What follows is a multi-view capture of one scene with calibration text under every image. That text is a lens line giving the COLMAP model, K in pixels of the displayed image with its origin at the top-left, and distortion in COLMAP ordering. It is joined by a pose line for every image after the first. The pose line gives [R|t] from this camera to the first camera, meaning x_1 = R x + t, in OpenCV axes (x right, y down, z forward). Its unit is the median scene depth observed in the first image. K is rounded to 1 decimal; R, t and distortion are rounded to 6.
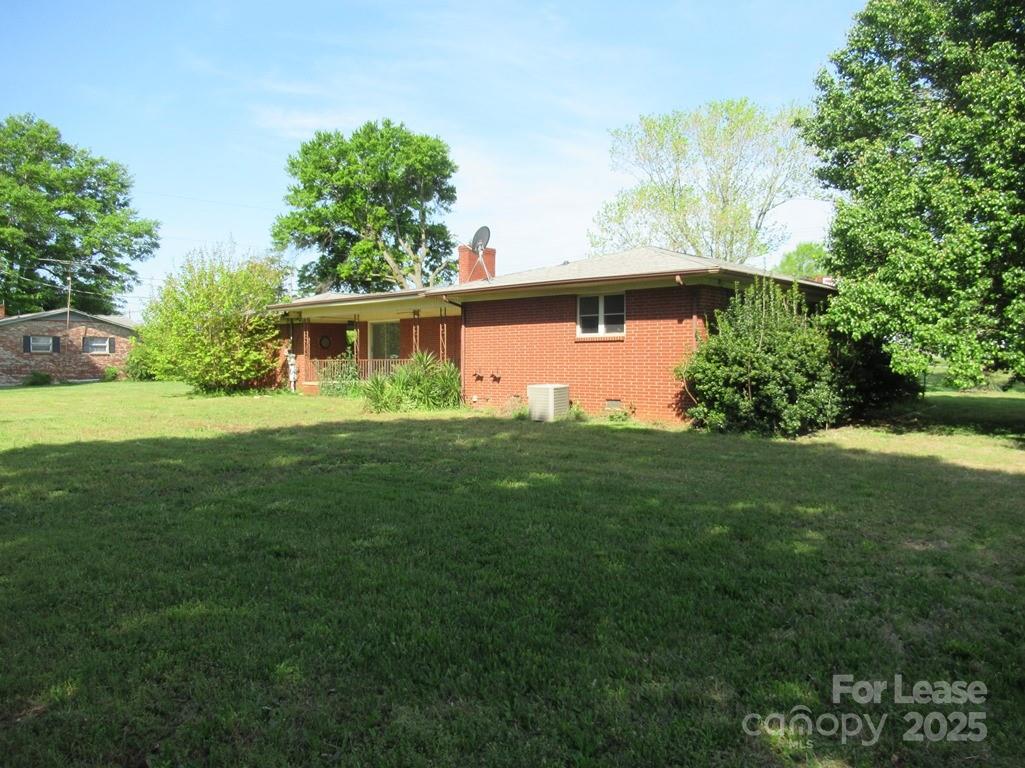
lens RADIAL K [[763.7, 0, 512.5], [0, 763.7, 384.0], [0, 0, 1]] dist [-0.003229, -0.001525]
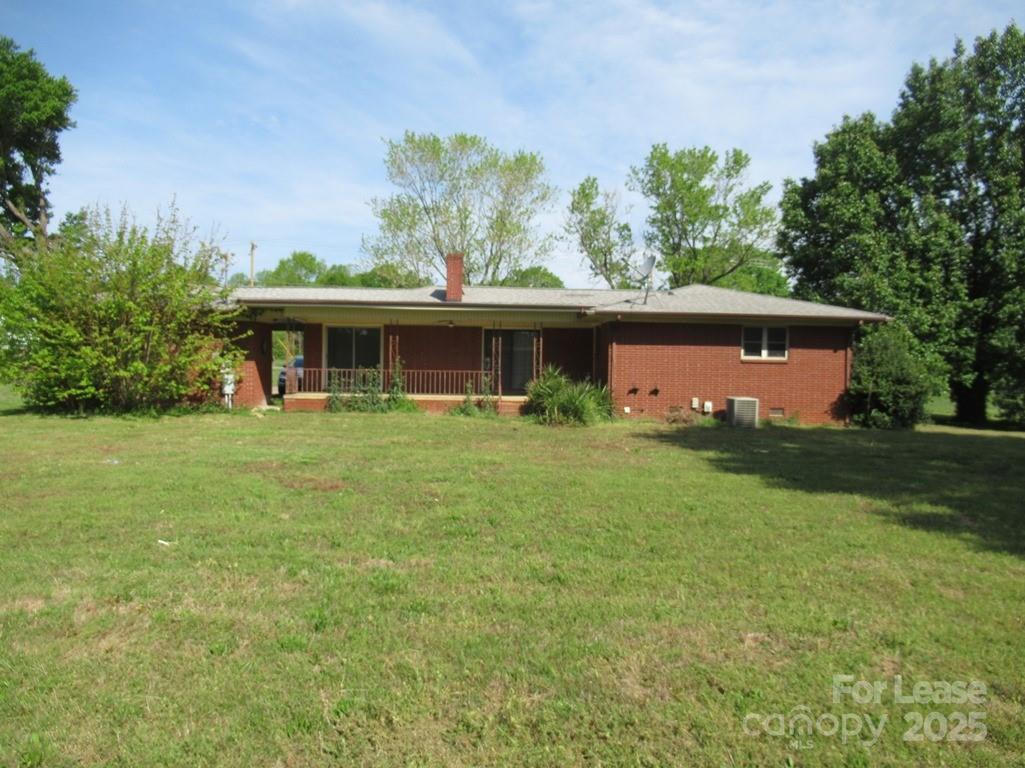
lens RADIAL K [[763.7, 0, 512.5], [0, 763.7, 384.0], [0, 0, 1]] dist [-0.003229, -0.001525]
pose [[0.665627, 0.008780, 0.746233, -1.116745], [0.005262, 0.999851, -0.016458, -0.002030], [-0.746266, 0.014881, 0.665481, 0.462516]]
